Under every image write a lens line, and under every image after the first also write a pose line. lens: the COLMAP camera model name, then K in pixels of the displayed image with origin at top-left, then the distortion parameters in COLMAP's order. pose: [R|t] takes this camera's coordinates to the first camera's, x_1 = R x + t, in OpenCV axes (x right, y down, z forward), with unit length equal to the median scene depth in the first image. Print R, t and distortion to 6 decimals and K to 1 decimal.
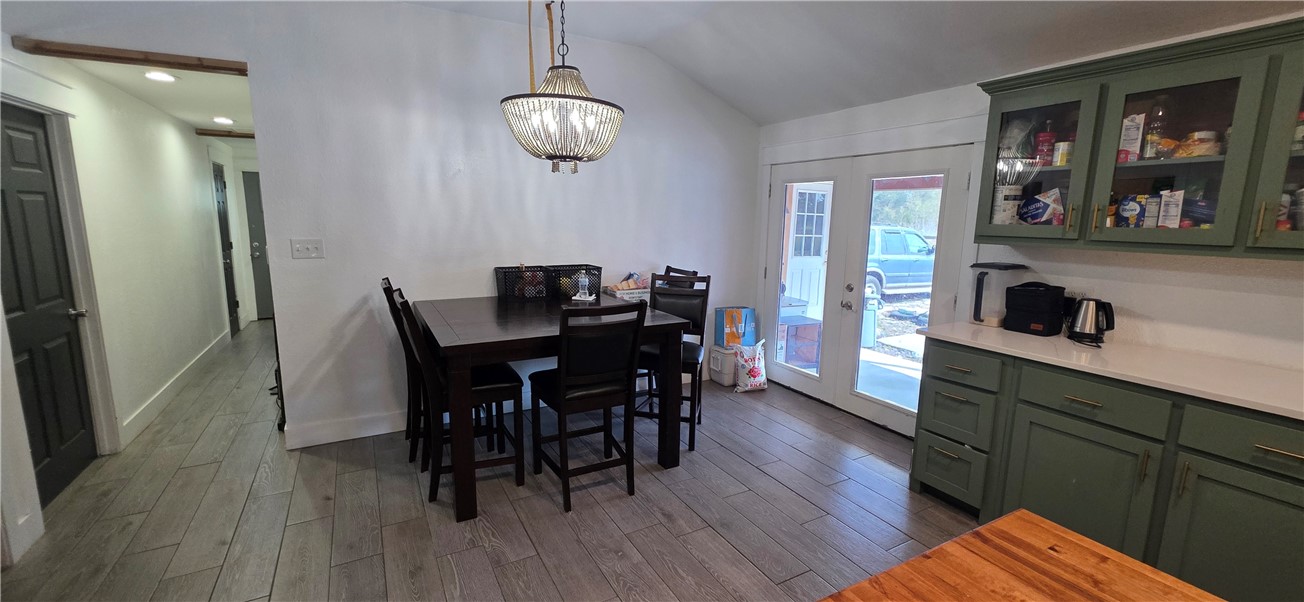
lens RADIAL K [[515.3, 0, 648.6], [0, 515.3, 301.5], [0, 0, 1]] dist [0.004025, -0.000622]
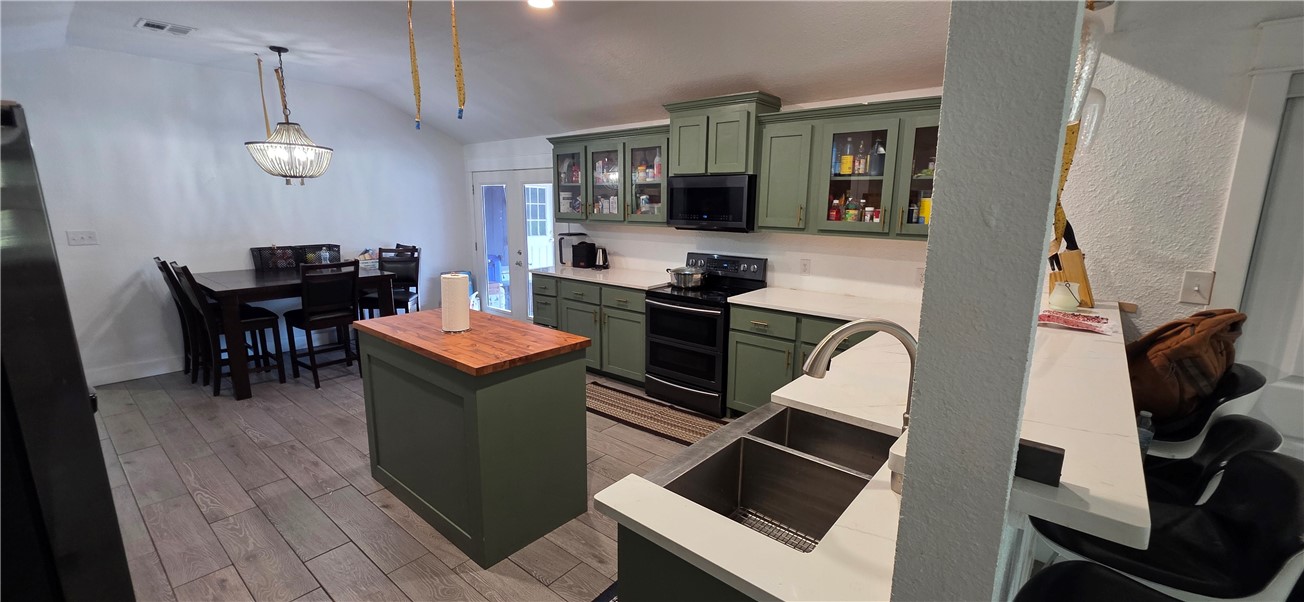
lens RADIAL K [[515.3, 0, 648.6], [0, 515.3, 301.5], [0, 0, 1]] dist [0.004025, -0.000622]
pose [[0.933302, -0.077317, 0.350670, 0.266271], [0.067760, 0.996921, 0.039463, 0.124823], [-0.352641, -0.013070, 0.935667, -0.890779]]
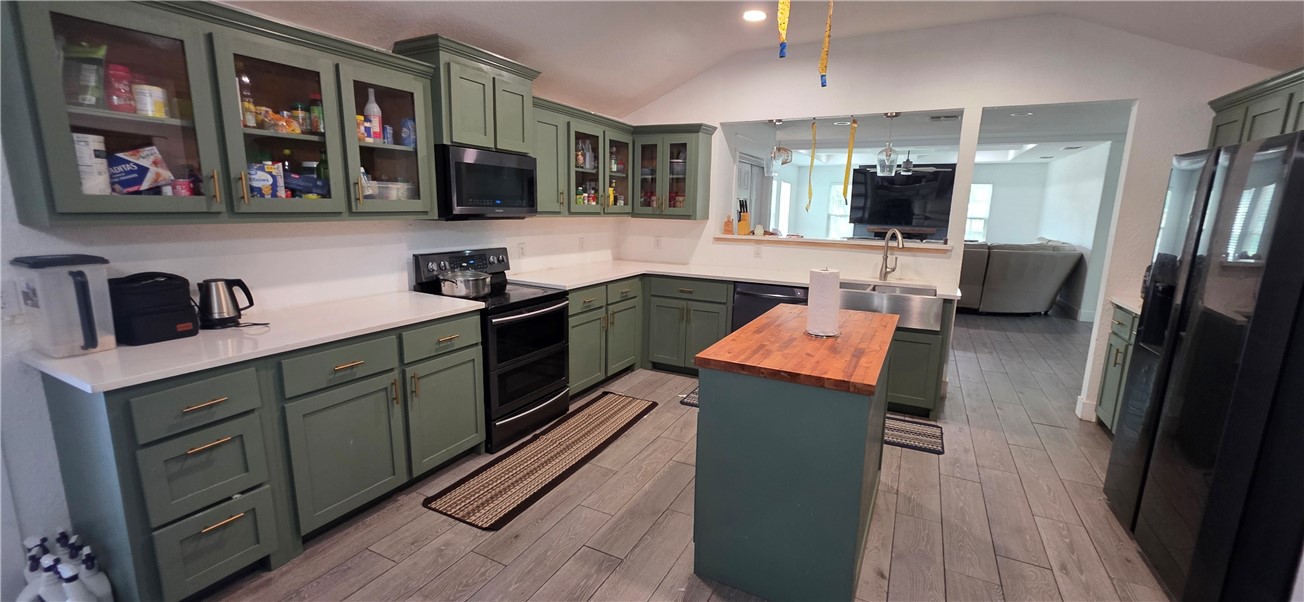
lens RADIAL K [[515.3, 0, 648.6], [0, 515.3, 301.5], [0, 0, 1]] dist [0.004025, -0.000622]
pose [[-0.541238, -0.180138, 0.821347, -0.248760], [0.115375, 0.951636, 0.284742, -0.121269], [-0.832916, 0.248876, -0.494278, 0.743355]]
